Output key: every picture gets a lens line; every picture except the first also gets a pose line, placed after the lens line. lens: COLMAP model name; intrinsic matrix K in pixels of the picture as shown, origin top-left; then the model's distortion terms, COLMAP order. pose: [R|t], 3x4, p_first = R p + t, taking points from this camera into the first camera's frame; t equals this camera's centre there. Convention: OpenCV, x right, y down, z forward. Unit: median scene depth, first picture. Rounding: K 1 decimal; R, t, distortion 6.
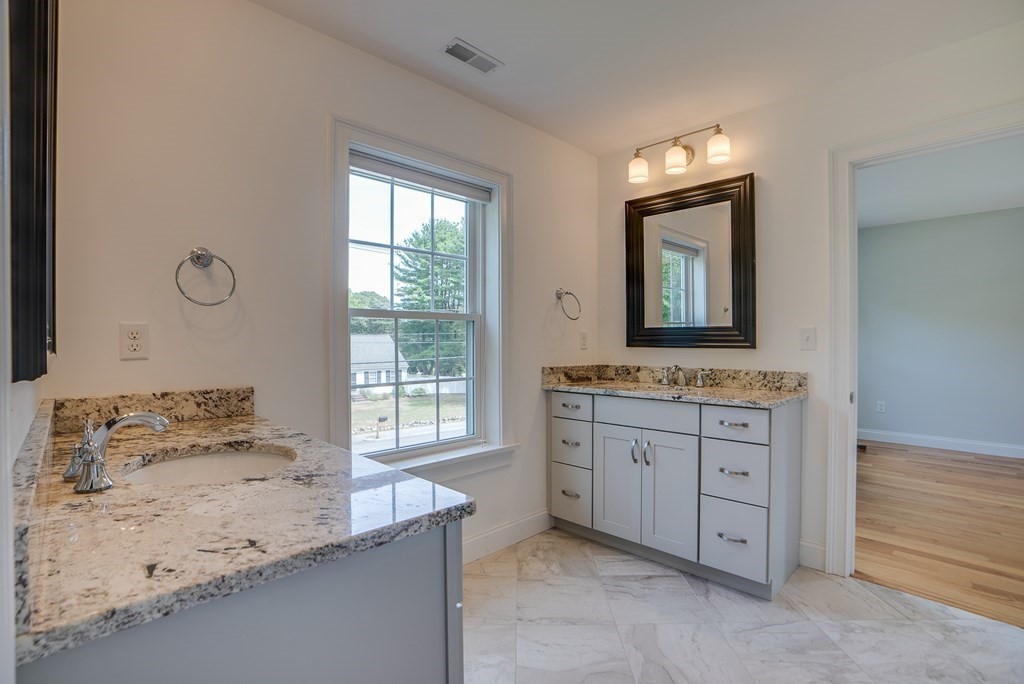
lens RADIAL K [[521.8, 0, 512.0], [0, 521.8, 342.0], [0, 0, 1]] dist [-0.077084, 0.047213]
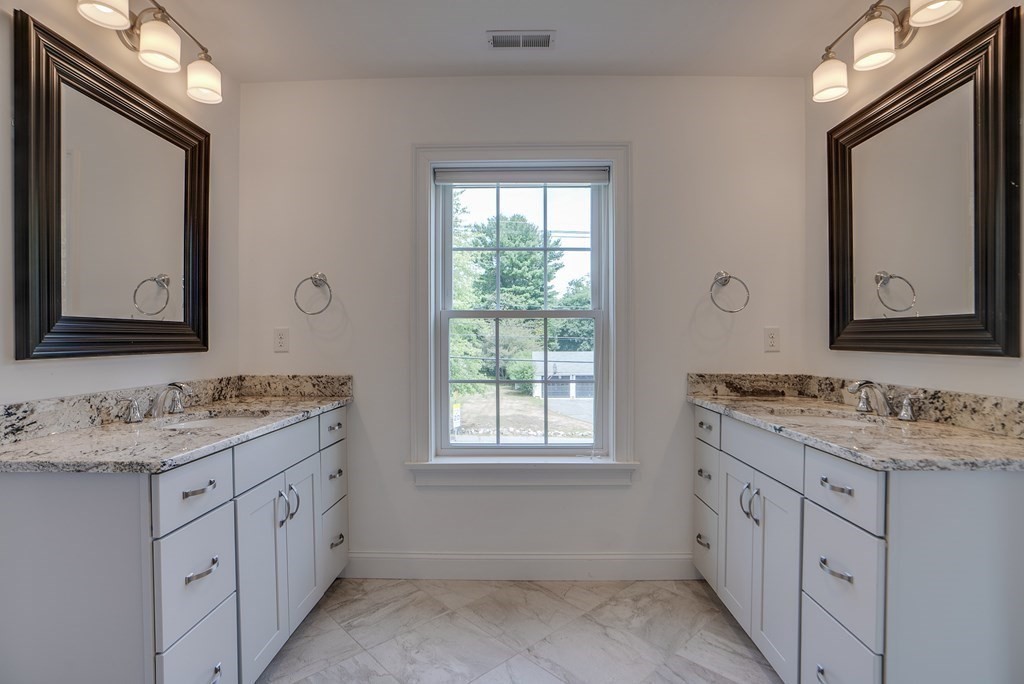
lens RADIAL K [[545.3, 0, 517.7], [0, 545.3, 341.1], [0, 0, 1]] dist [-0.056322, 0.030204]
pose [[0.652264, 0.005097, -0.757975, 0.555714], [-0.001979, 0.999985, 0.005021, -0.004763], [0.757990, -0.001775, 0.652264, 0.287191]]
